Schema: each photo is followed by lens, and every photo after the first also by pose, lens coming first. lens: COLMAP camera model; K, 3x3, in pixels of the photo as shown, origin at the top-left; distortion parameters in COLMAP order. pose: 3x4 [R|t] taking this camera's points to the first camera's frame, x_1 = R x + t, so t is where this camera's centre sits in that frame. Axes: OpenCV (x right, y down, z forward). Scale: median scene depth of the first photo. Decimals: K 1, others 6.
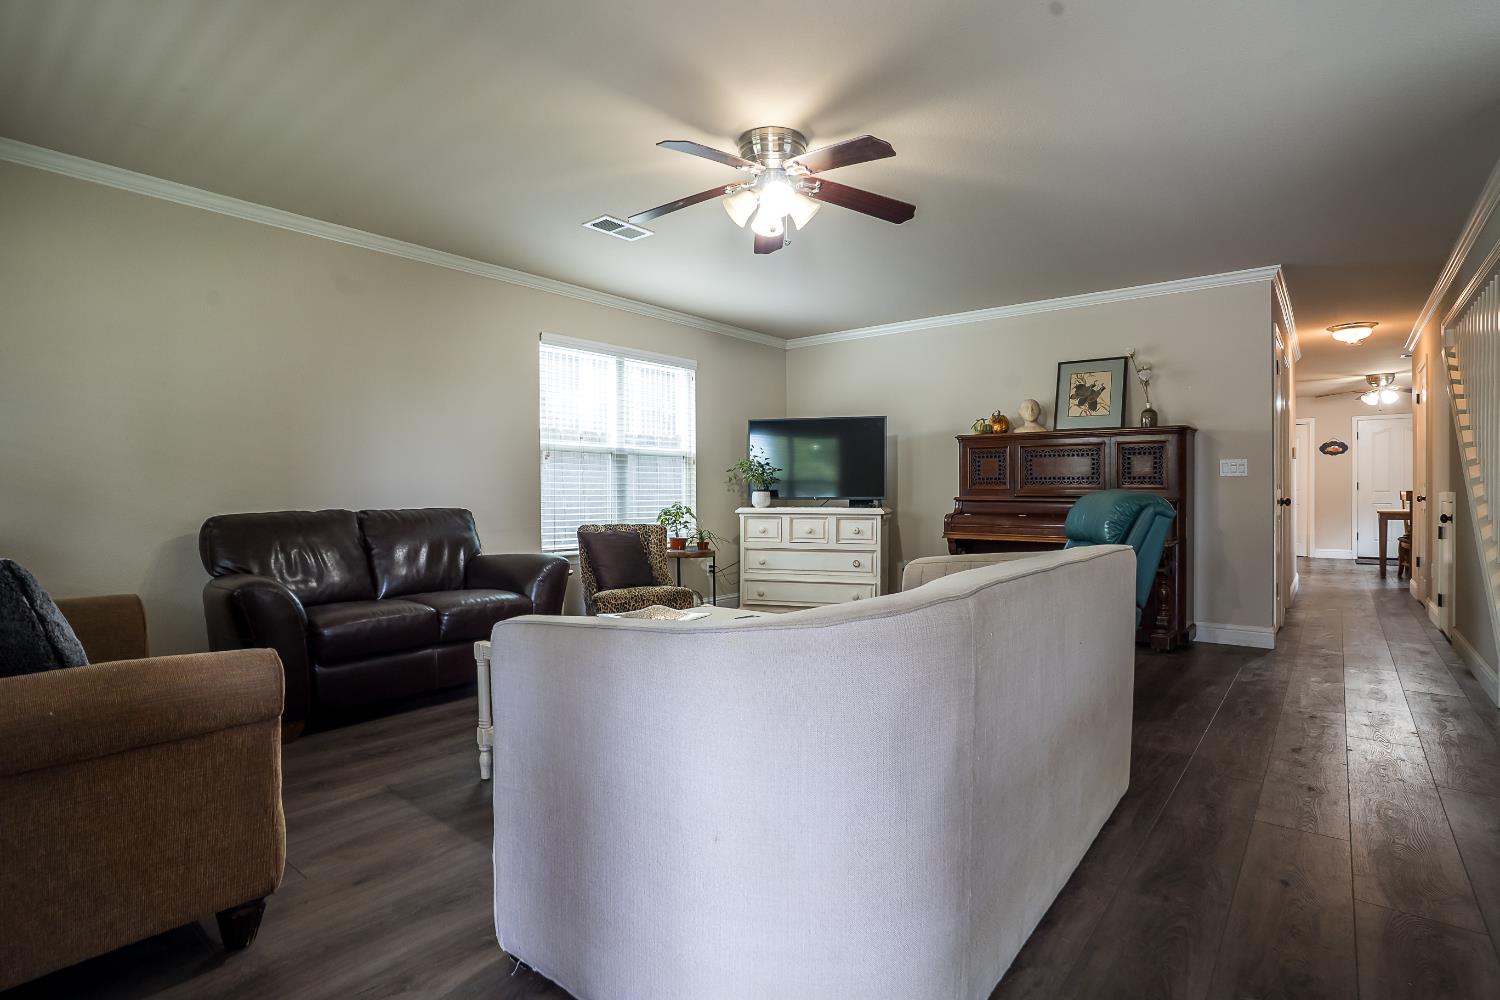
lens RADIAL K [[759.5, 0, 754.6], [0, 759.5, 499.7], [0, 0, 1]] dist [-0.080556, 0.037814]
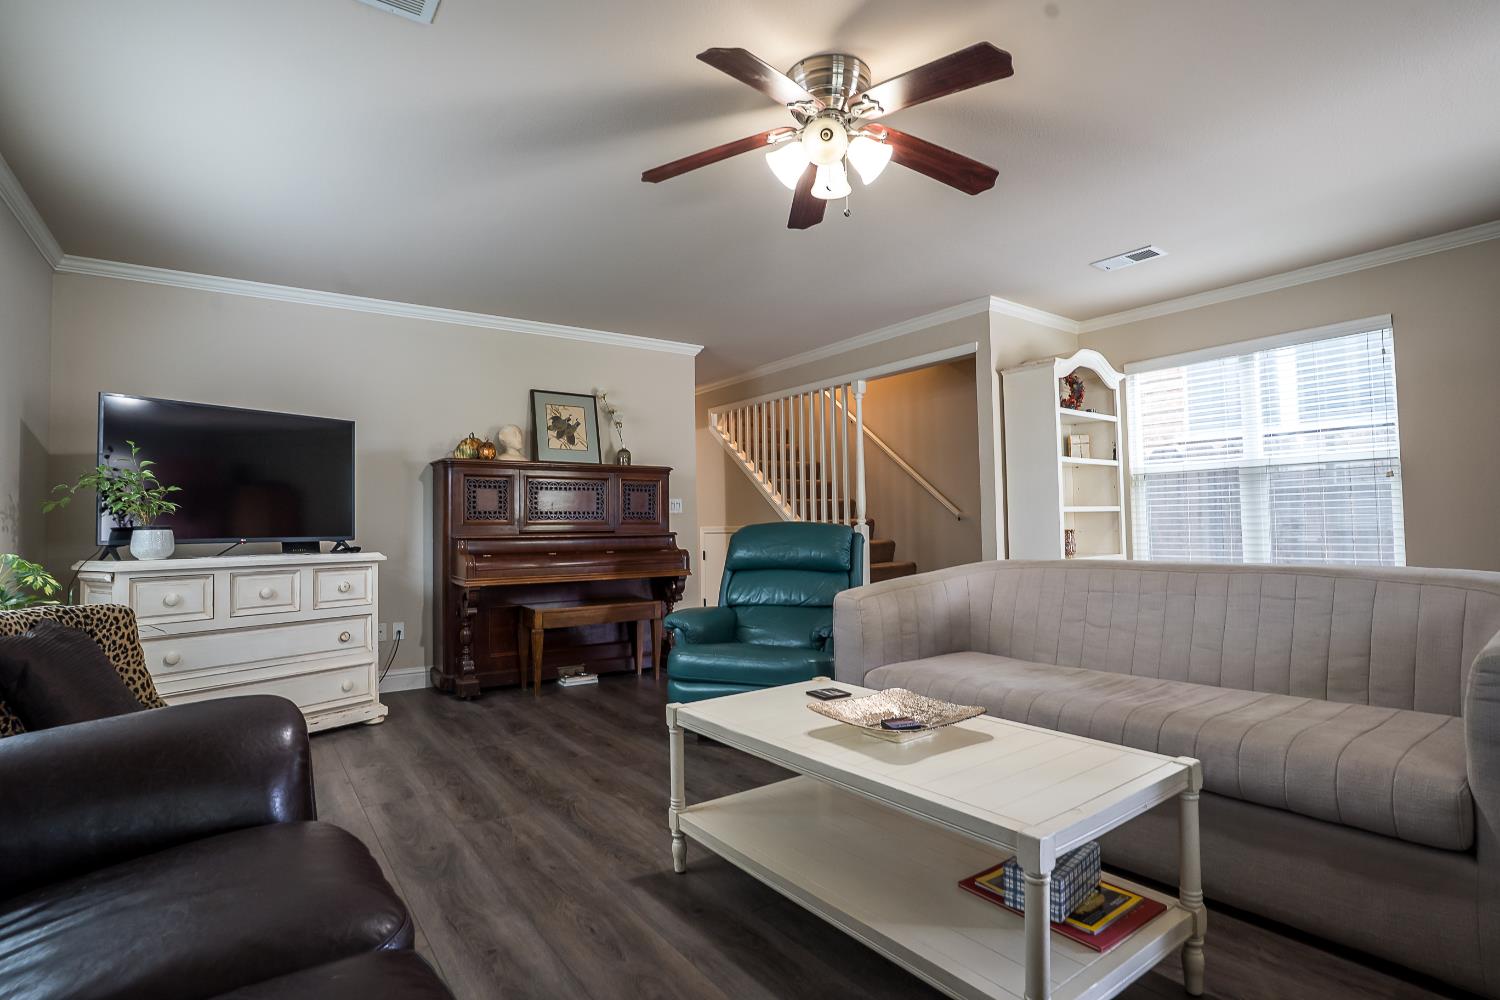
lens RADIAL K [[759.5, 0, 754.6], [0, 759.5, 499.7], [0, 0, 1]] dist [-0.080556, 0.037814]
pose [[0.246245, 0.027560, 0.968816, -0.429048], [0.013834, 0.999394, -0.031946, -0.011109], [-0.969109, 0.021269, 0.245714, 0.497939]]
